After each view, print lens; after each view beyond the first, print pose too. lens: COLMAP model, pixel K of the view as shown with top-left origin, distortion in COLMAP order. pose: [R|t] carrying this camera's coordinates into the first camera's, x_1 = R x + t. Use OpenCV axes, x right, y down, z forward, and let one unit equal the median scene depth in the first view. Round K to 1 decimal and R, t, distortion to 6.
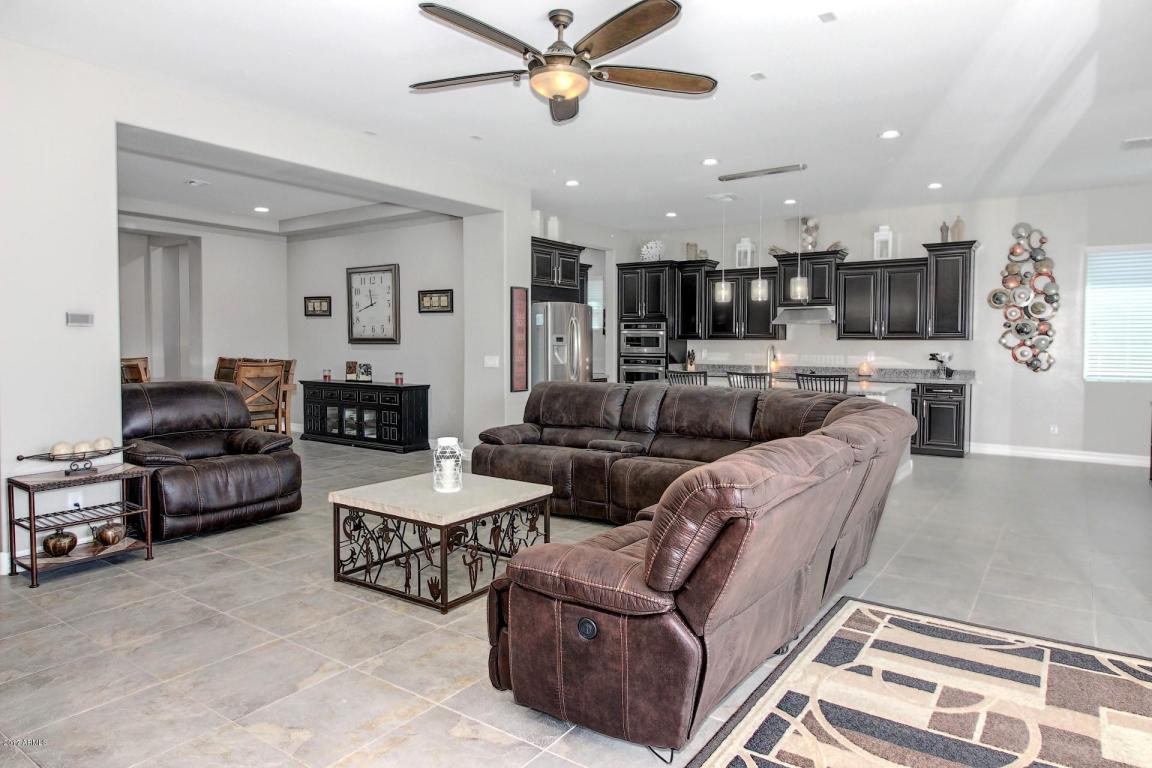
lens RADIAL K [[703.6, 0, 576.8], [0, 703.6, 369.7], [0, 0, 1]] dist [-0.002397, -0.000130]
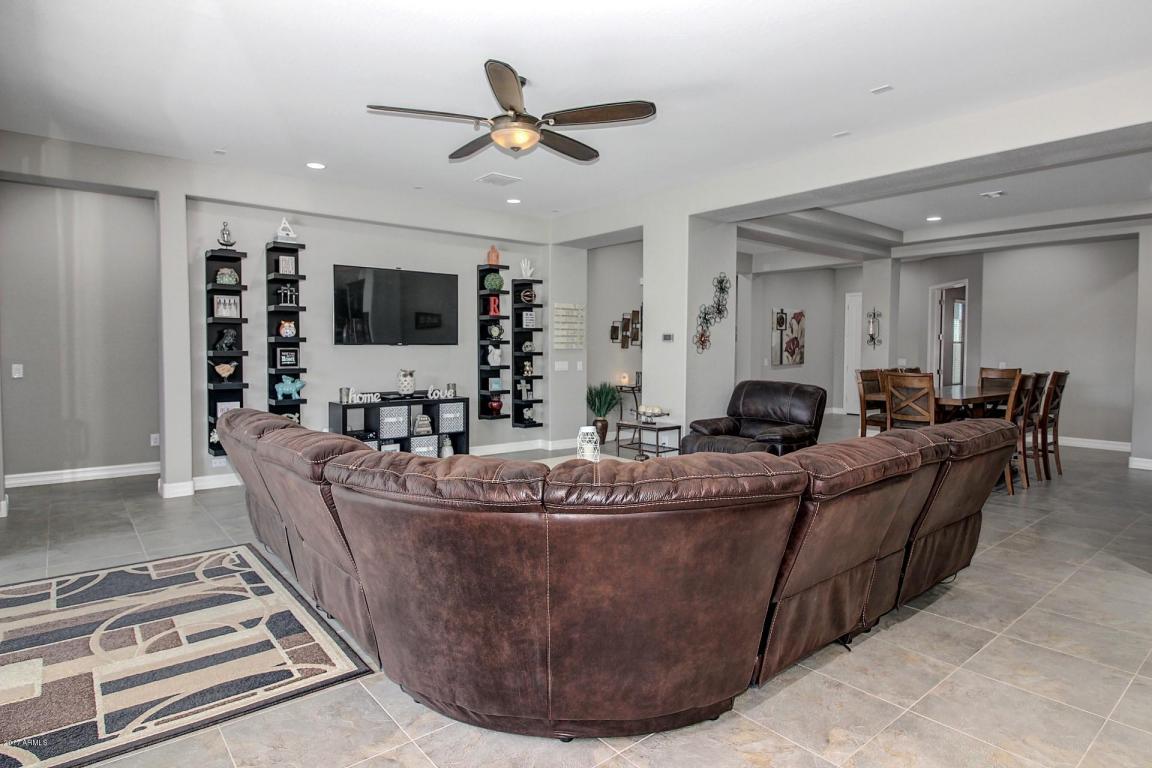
lens RADIAL K [[631.5, 0, 581.2], [0, 631.5, 373.4], [0, 0, 1]] dist [0.001879, -0.001374]
pose [[-0.260875, 0.033693, -0.964784, 0.450404], [-0.044434, 0.997912, 0.046865, -0.026158], [0.964349, 0.055095, -0.258833, 0.630525]]
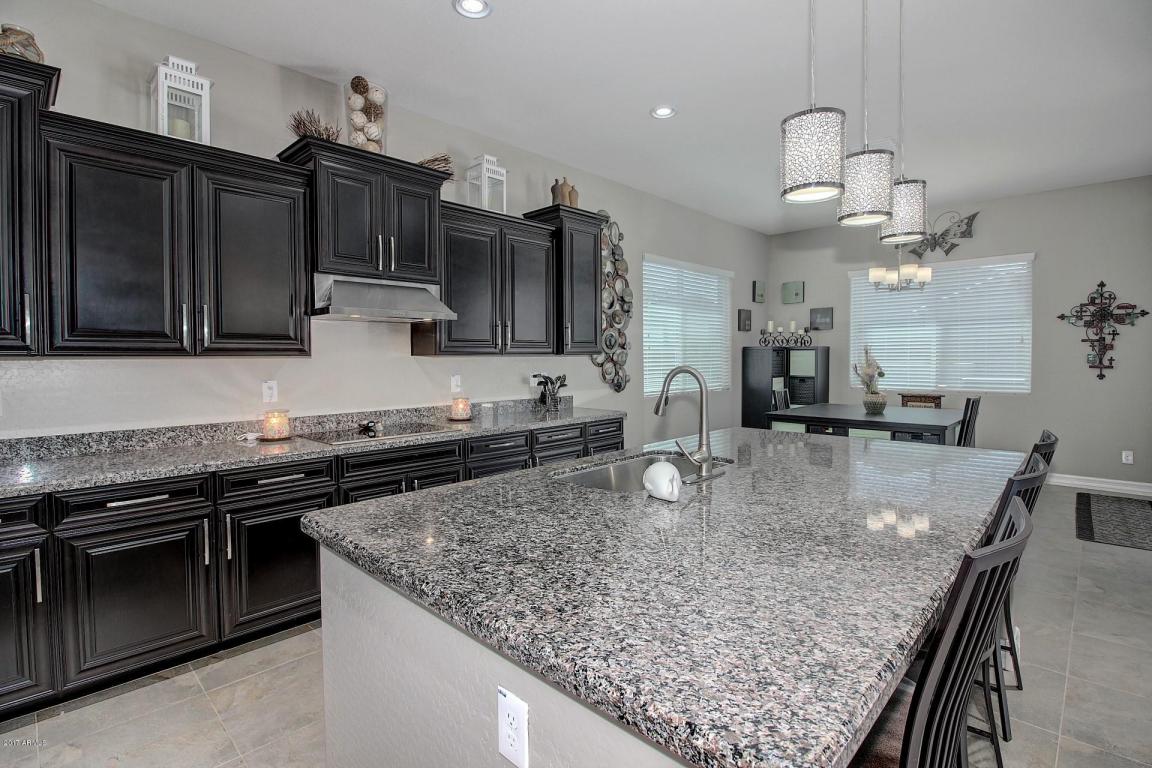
lens RADIAL K [[546.3, 0, 580.9], [0, 546.3, 372.4], [0, 0, 1]] dist [0.001103, -0.013642]
pose [[0.151117, -0.033667, 0.987942, 0.001992], [0.044423, 0.998641, 0.027236, -0.040015], [-0.987517, 0.039772, 0.152407, 0.934642]]
